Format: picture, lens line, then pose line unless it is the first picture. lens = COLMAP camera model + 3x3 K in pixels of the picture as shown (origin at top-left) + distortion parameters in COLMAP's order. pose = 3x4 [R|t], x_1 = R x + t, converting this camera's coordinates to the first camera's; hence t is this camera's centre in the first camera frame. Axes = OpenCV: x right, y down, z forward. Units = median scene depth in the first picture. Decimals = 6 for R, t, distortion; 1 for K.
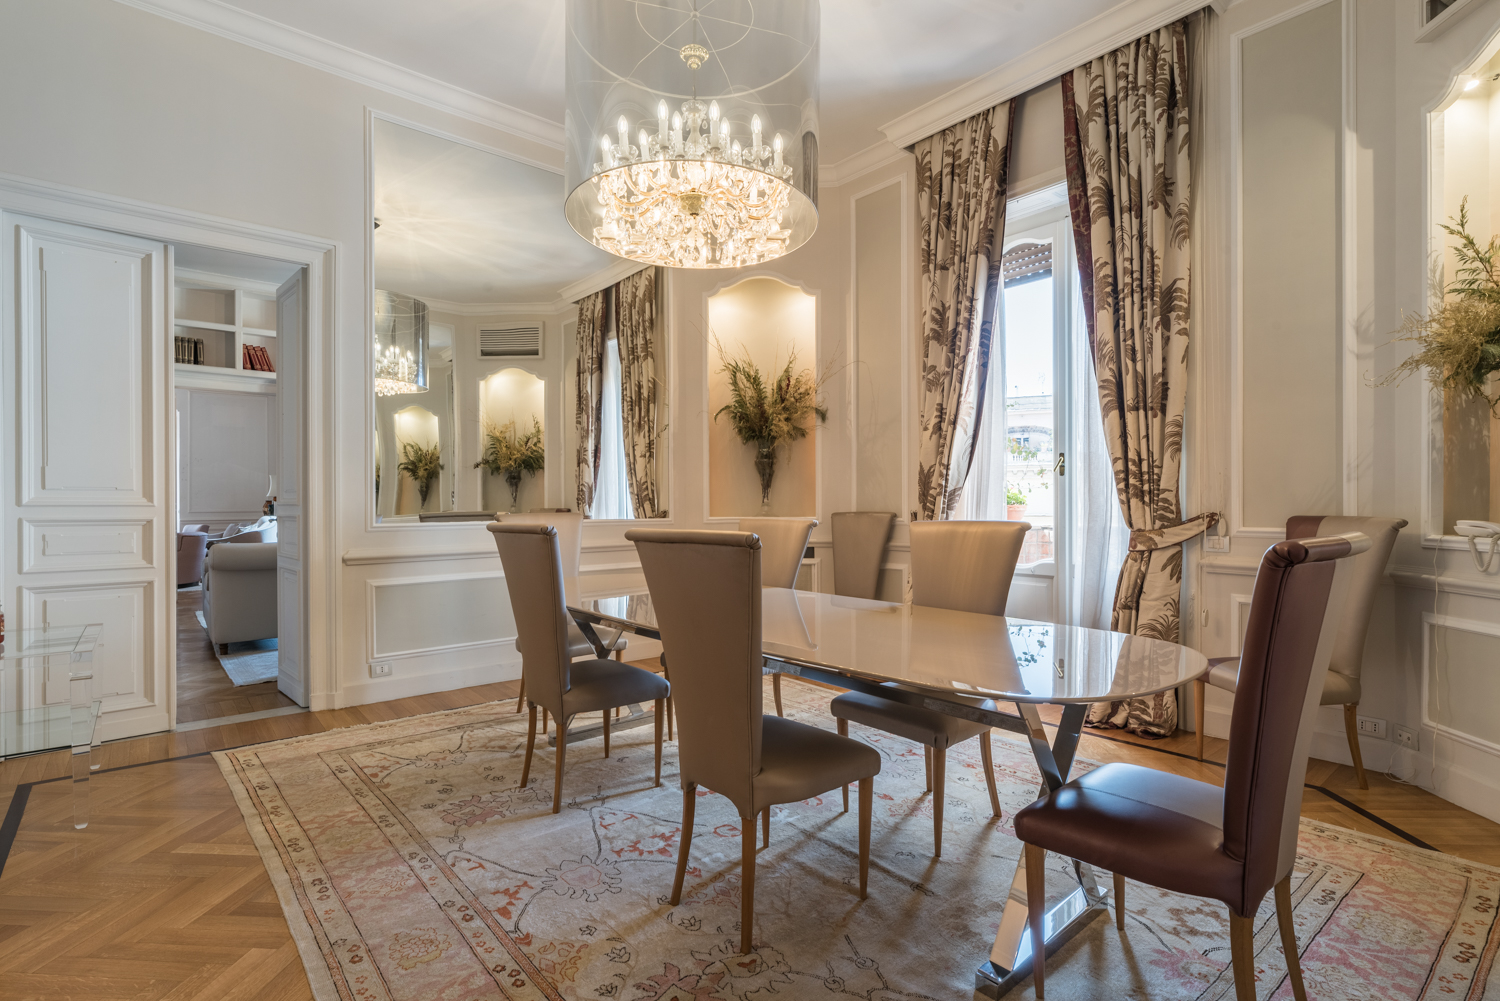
lens RADIAL K [[720.3, 0, 750.0], [0, 720.3, 500.5], [0, 0, 1]] dist [-0.002689, -0.000251]
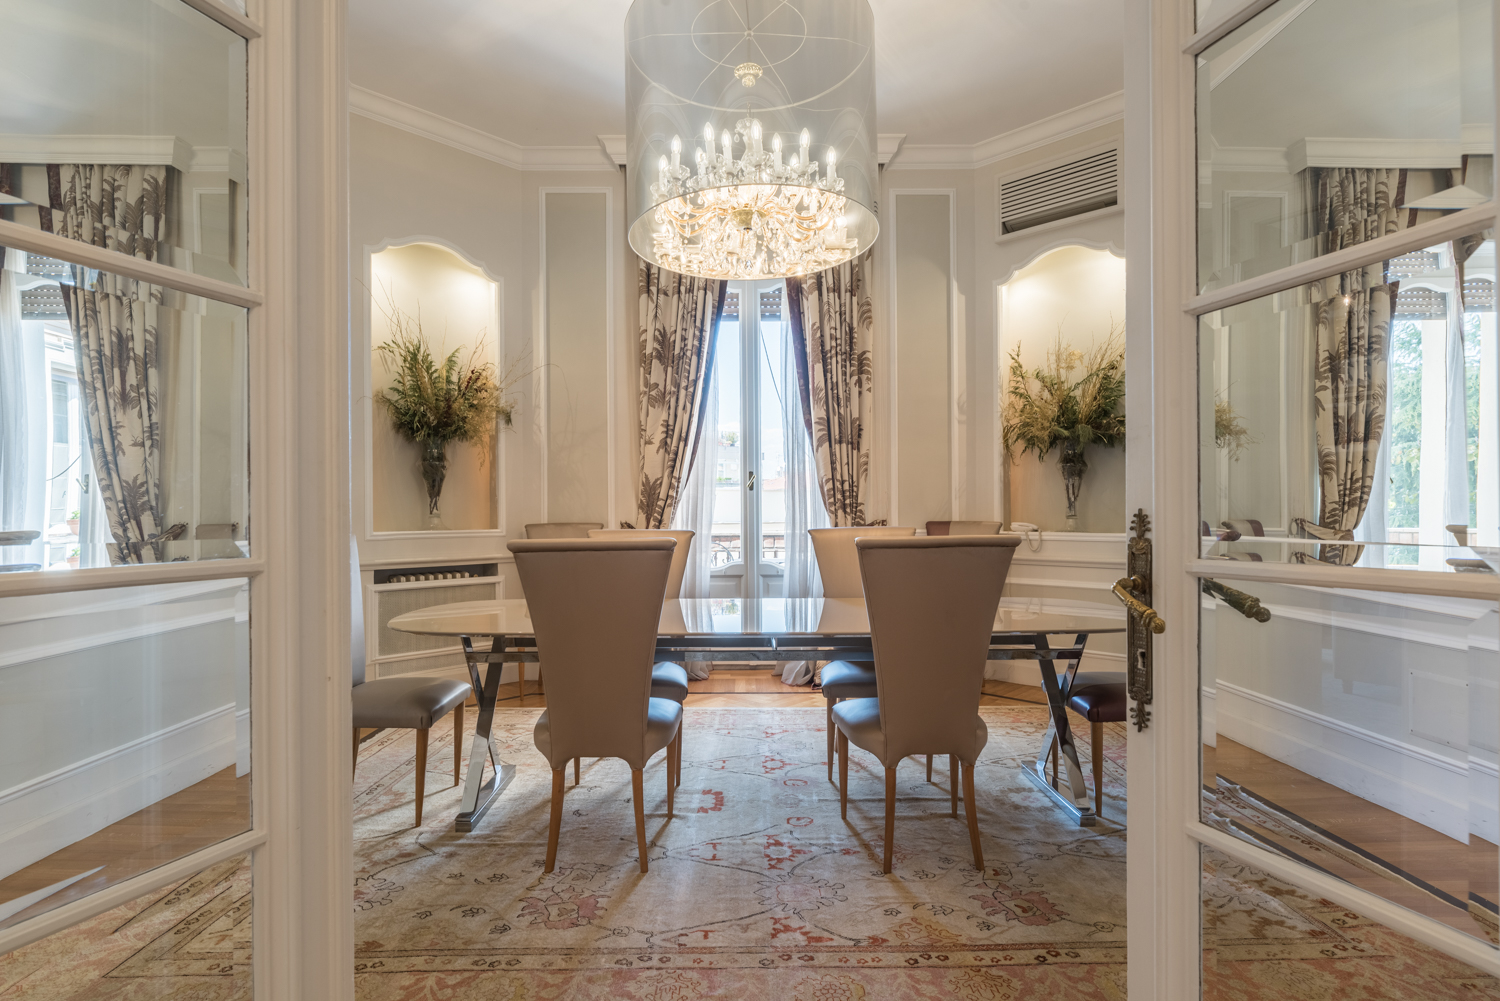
lens RADIAL K [[766.5, 0, 750.0], [0, 766.5, 500.5], [0, 0, 1]] dist [0.001370, -0.000664]
pose [[0.640724, 0.010803, 0.767695, -0.638522], [-0.000313, 0.999905, -0.013810, -0.000299], [-0.767771, 0.008608, 0.640666, 0.217631]]
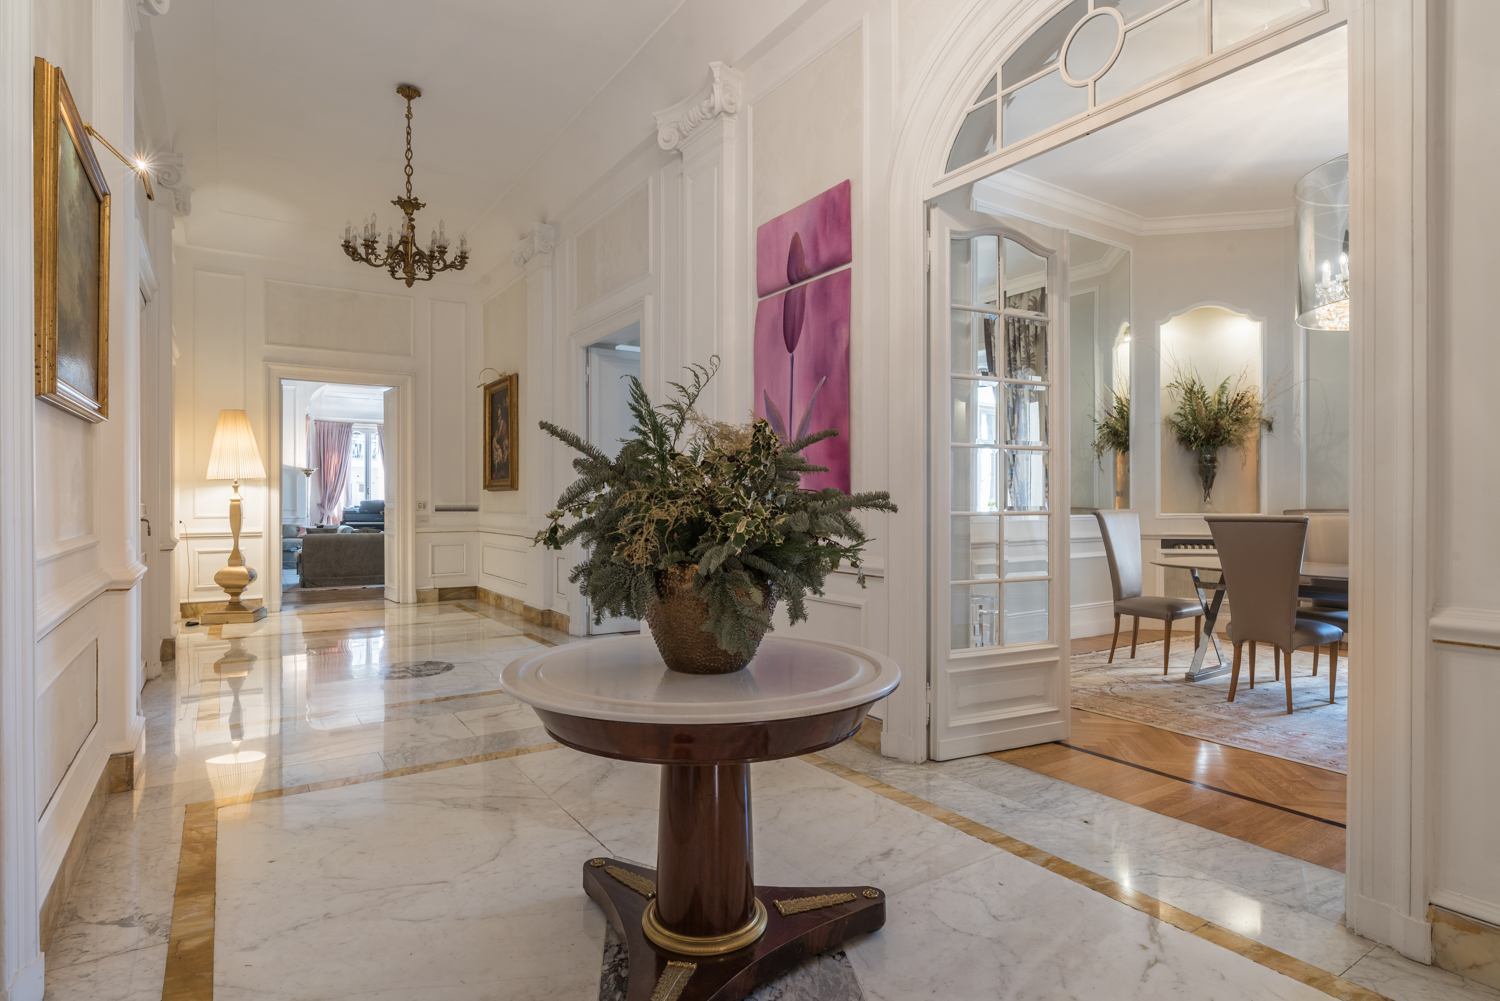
lens RADIAL K [[796.2, 0, 750.0], [0, 796.2, 500.5], [0, 0, 1]] dist [0.001204, 0.001267]
pose [[0.993049, 0.001112, -0.117693, -0.831501], [-0.000119, 0.999964, 0.008447, -0.013315], [0.117698, -0.008374, 0.993014, -0.532048]]
